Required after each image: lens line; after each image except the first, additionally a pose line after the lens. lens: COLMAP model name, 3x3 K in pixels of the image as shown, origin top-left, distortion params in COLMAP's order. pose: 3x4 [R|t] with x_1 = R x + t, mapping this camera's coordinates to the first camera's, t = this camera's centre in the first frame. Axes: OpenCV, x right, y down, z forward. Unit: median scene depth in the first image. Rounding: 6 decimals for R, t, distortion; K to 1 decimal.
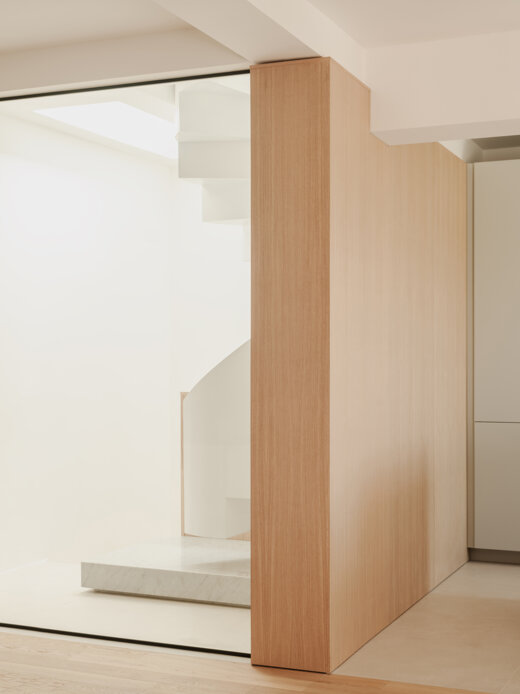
lens RADIAL K [[1076.7, 0, 256.8], [0, 1076.7, 352.8], [0, 0, 1]] dist [-0.030803, 0.000000]
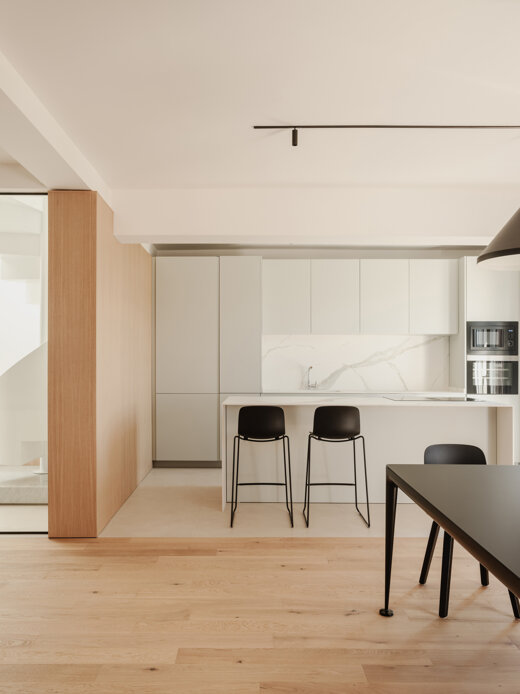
lens RADIAL K [[563.3, 0, 258.2], [0, 563.3, 353.9], [0, 0, 1]] dist [-0.031375, 0.036005]
pose [[0.908169, 0.002547, 0.418596, -0.076131], [-0.000007, 0.999982, -0.006069, 0.000932], [-0.418604, 0.005508, 0.908152, 0.042223]]
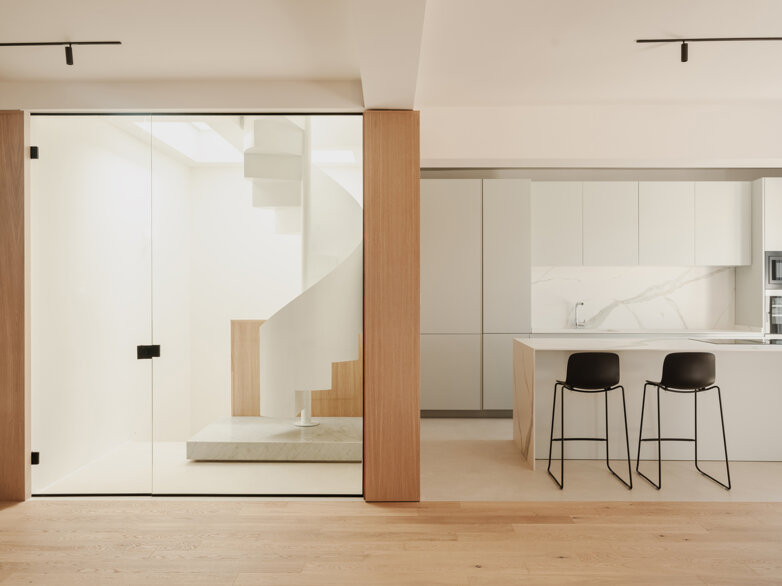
lens RADIAL K [[634.7, 0, 387.2], [0, 634.7, 282.0], [0, 0, 1]] dist [-0.031375, 0.036005]
pose [[0.916110, -0.000619, 0.400928, -0.339578], [0.001906, 0.999994, -0.002810, -0.020253], [-0.400923, 0.003338, 0.916105, 0.161315]]
